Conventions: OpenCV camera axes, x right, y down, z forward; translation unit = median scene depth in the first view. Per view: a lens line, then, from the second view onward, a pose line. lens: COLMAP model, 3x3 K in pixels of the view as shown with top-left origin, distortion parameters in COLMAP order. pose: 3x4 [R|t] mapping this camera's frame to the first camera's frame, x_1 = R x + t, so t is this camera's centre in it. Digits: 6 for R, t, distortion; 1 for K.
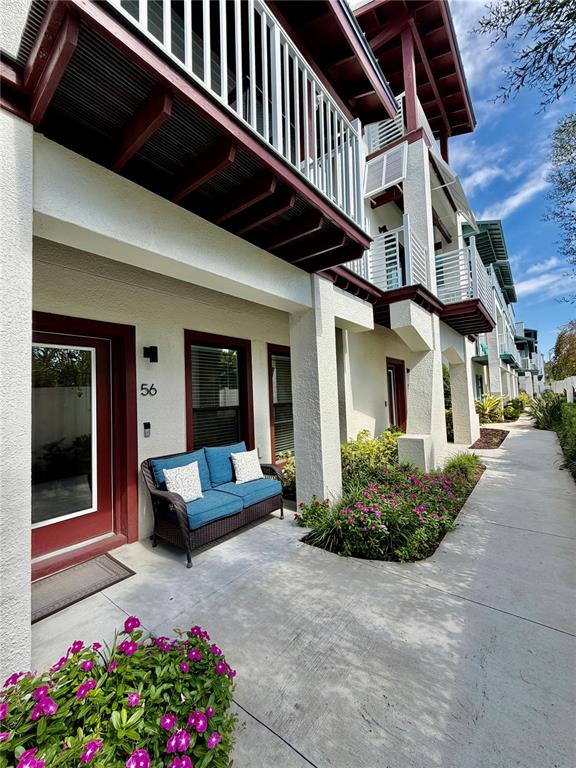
lens RADIAL K [[311.2, 0, 288.0], [0, 311.2, 384.0], [0, 0, 1]] dist [0.012376, -0.000415]
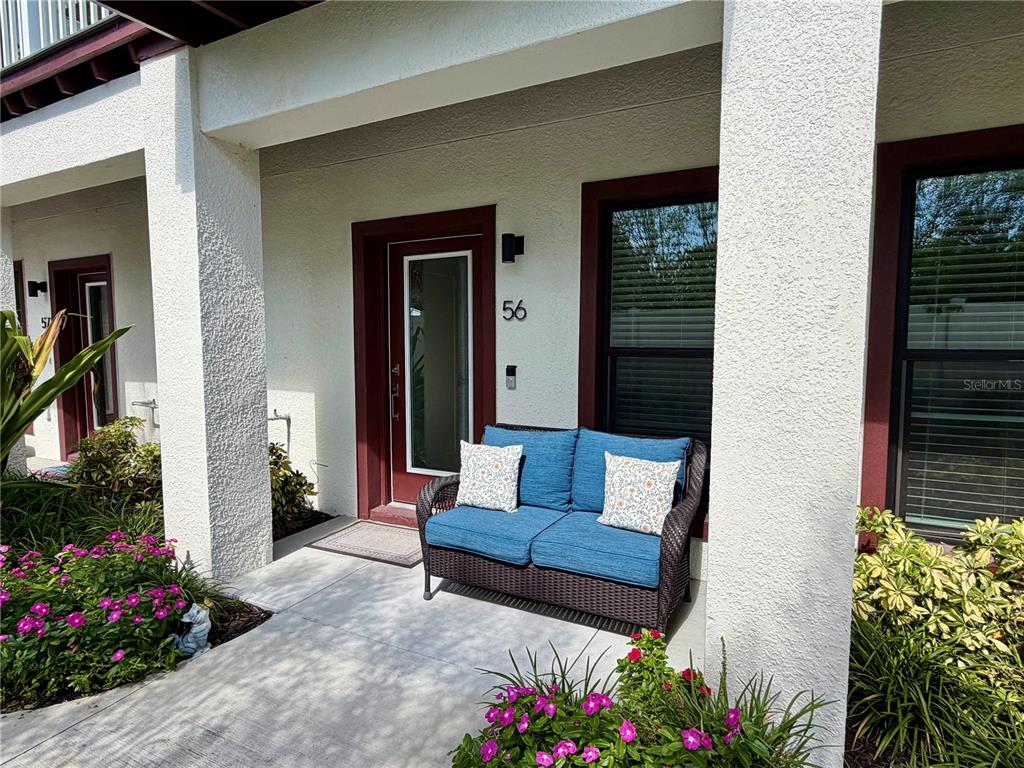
lens RADIAL K [[571.8, 0, 512.0], [0, 571.8, 384.0], [0, 0, 1]] dist [0.002511, 0.000305]
pose [[0.191702, 0.114612, -0.974738, 0.563406], [0.039173, 0.991473, 0.124284, 0.020108], [0.980671, -0.062009, 0.185577, 0.718880]]
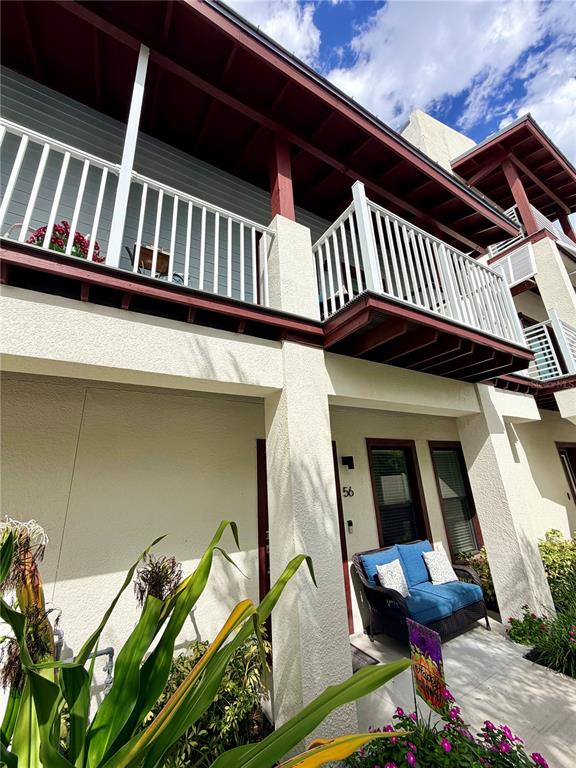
lens RADIAL K [[309.5, 0, 288.0], [0, 309.5, 384.0], [0, 0, 1]] dist [0.006316, -0.000093]
pose [[0.938474, -0.116611, -0.325066, -0.200463], [0.032170, 0.966693, -0.253907, -0.083341], [0.343848, 0.227828, 0.910968, -0.280423]]
